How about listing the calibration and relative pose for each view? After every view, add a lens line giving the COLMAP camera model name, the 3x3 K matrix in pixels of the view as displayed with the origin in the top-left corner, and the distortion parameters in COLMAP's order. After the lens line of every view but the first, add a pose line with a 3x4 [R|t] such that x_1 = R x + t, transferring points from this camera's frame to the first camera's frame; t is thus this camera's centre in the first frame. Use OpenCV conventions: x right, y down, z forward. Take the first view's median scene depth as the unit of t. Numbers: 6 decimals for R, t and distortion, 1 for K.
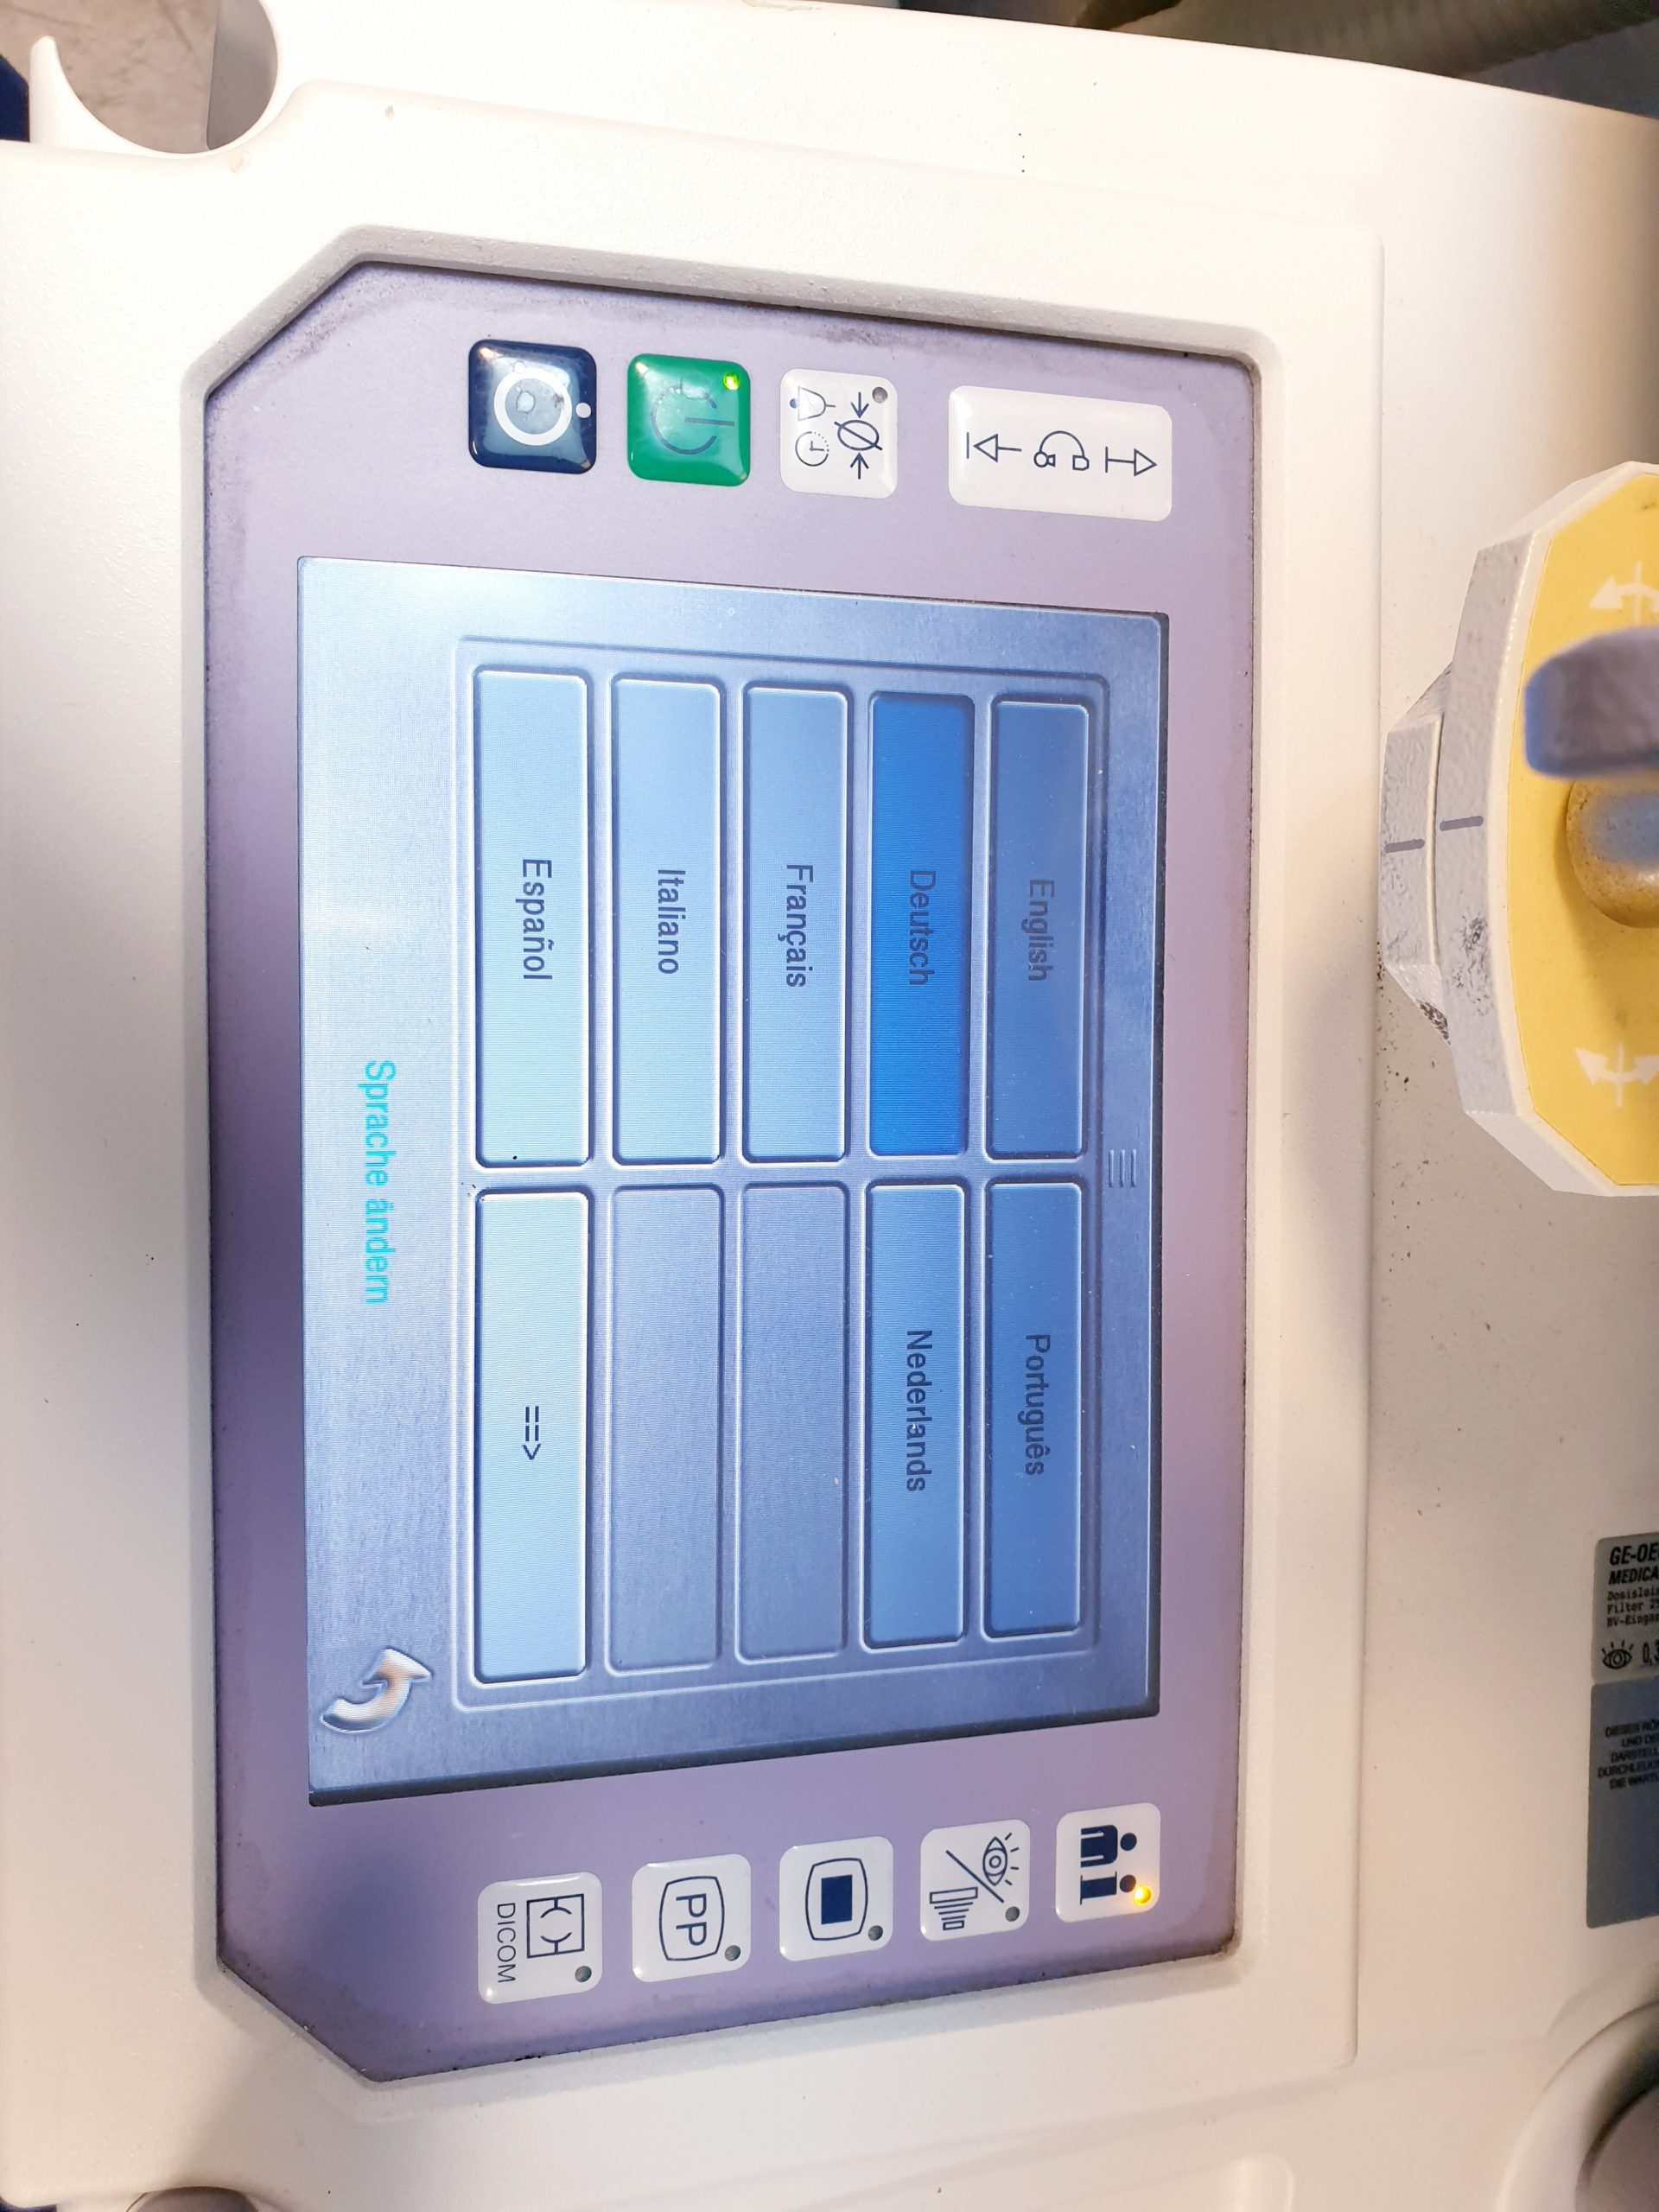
lens RADIAL K [[1778.1, 0, 811.1], [0, 1778.1, 1077.4], [0, 0, 1]] dist [-0.083316, 0.100005]
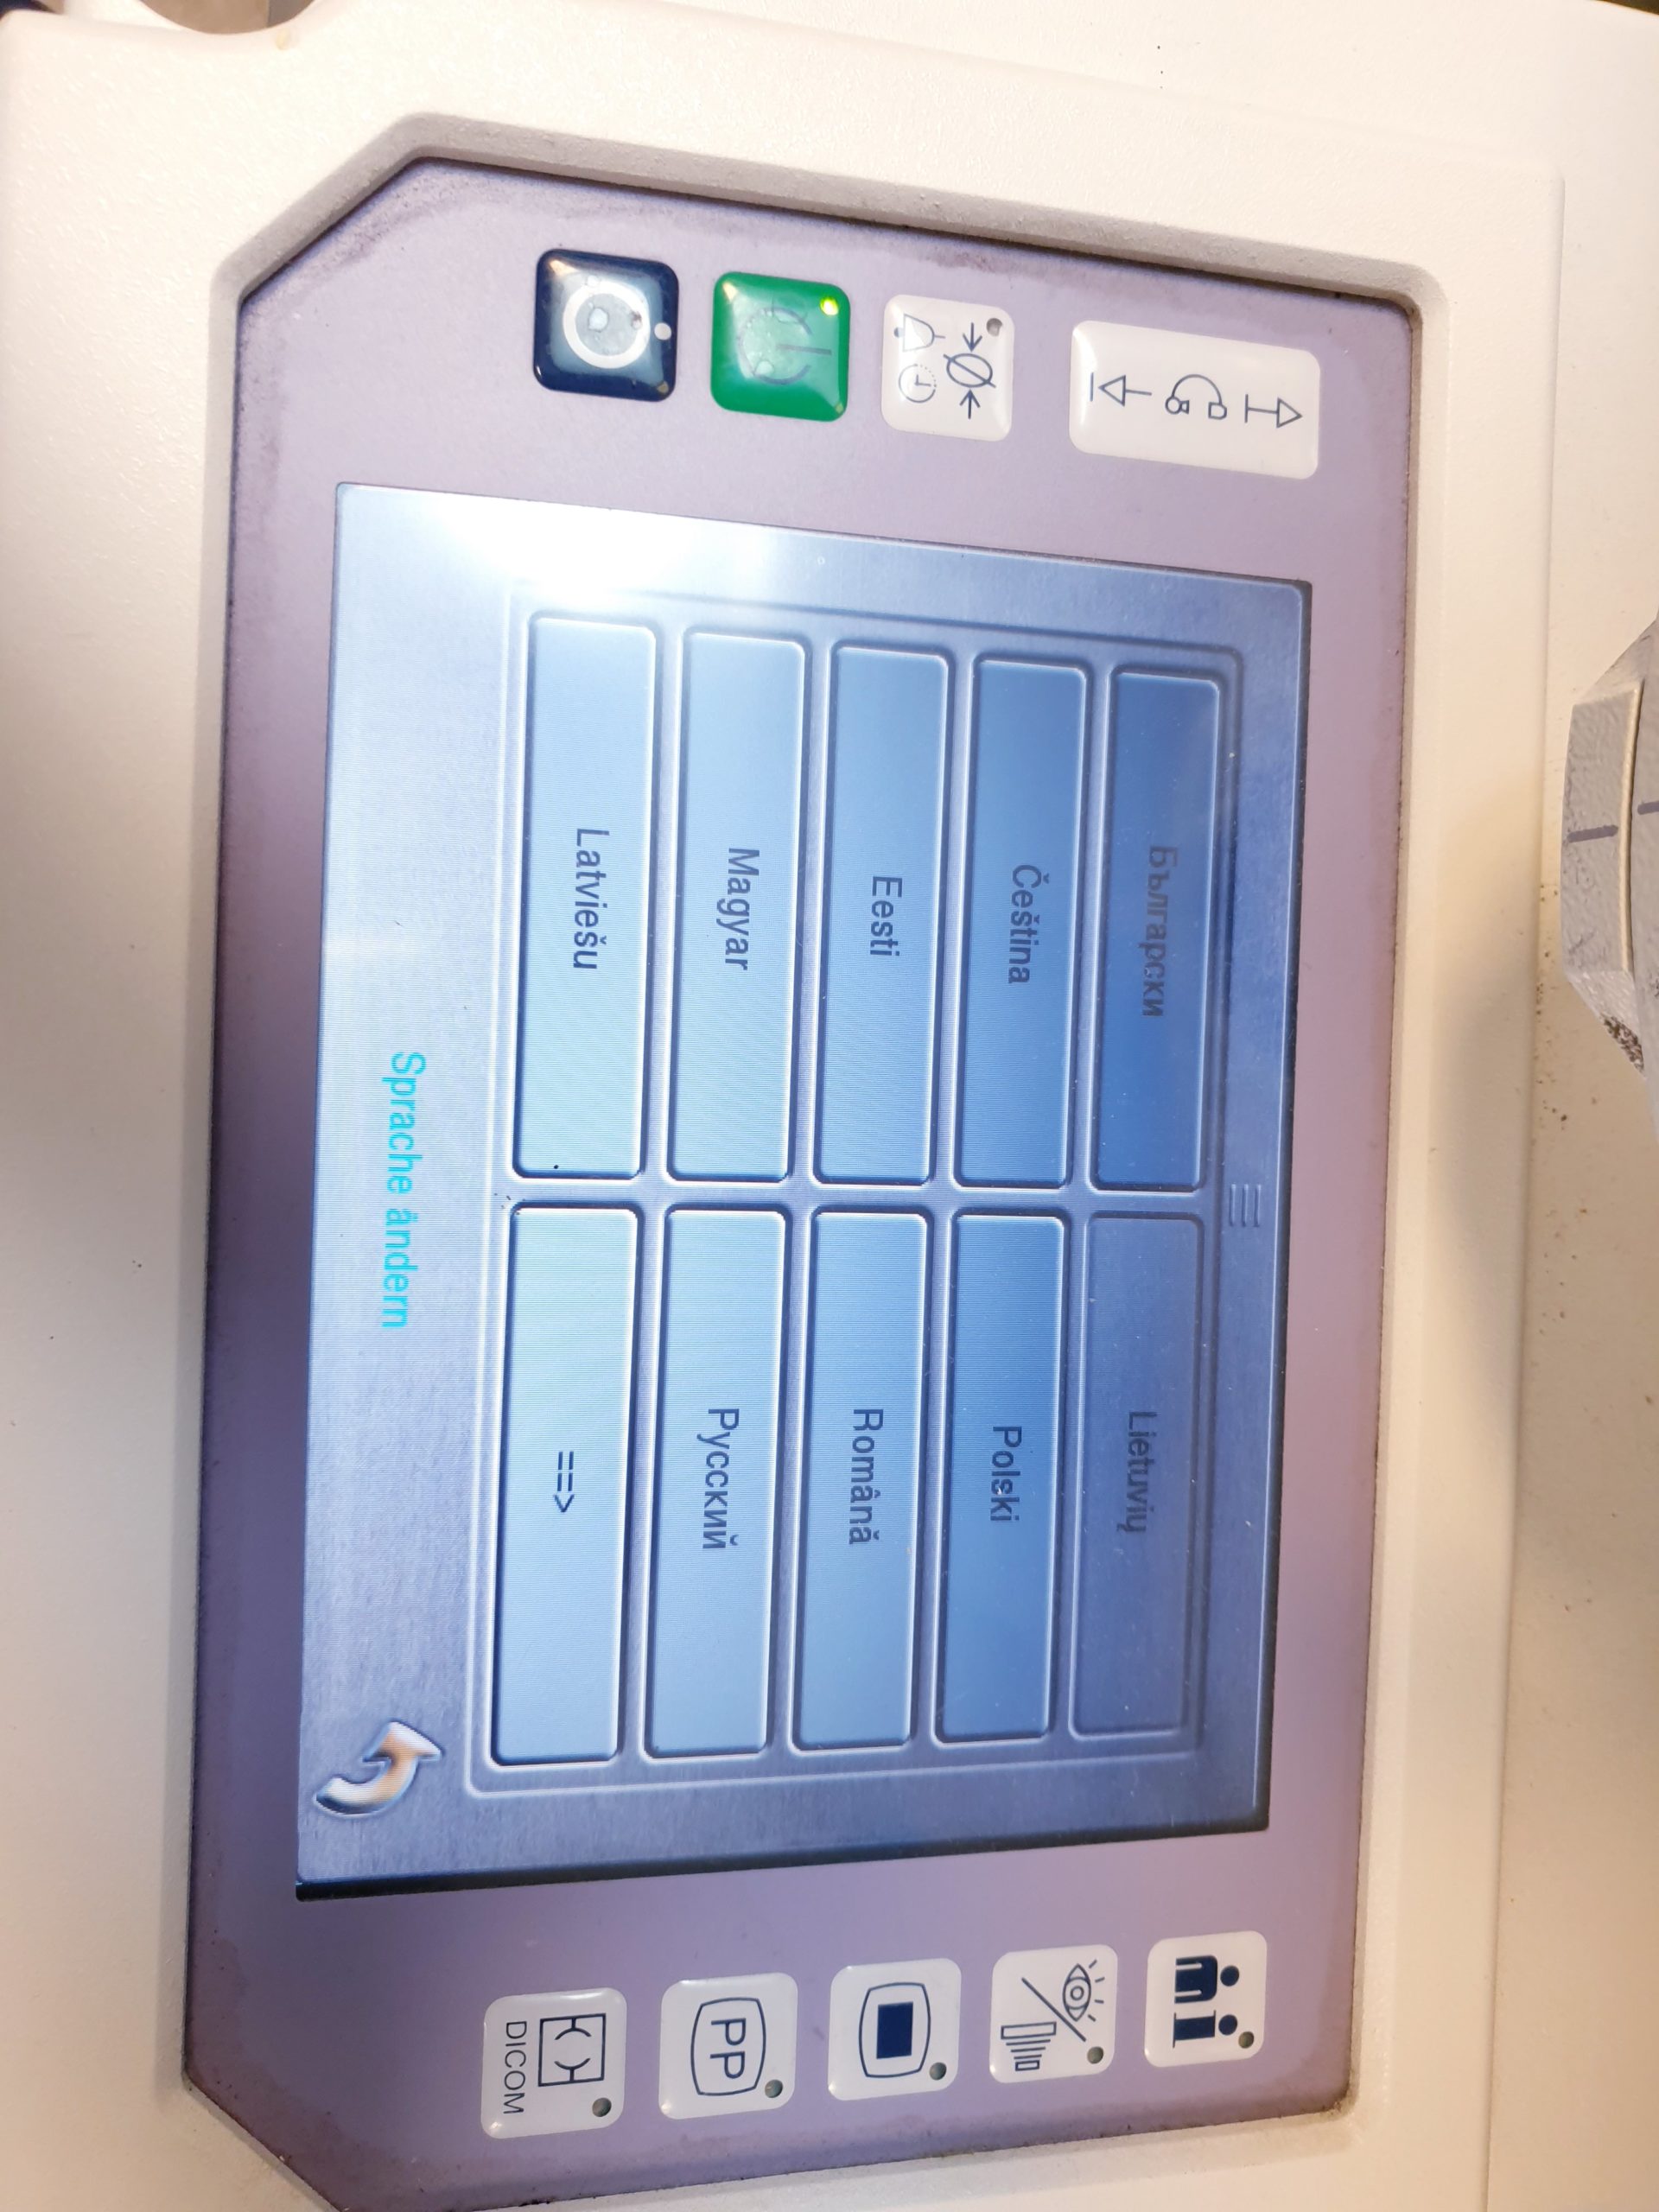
lens RADIAL K [[1778.1, 0, 835.7], [0, 1778.1, 1084.5], [0, 0, 1]] dist [-0.083316, 0.100005]
pose [[0.999086, 0.030584, -0.029852, -0.003378], [-0.031390, 0.999144, -0.026928, 0.022811], [0.029003, 0.027840, 0.999192, 0.118181]]
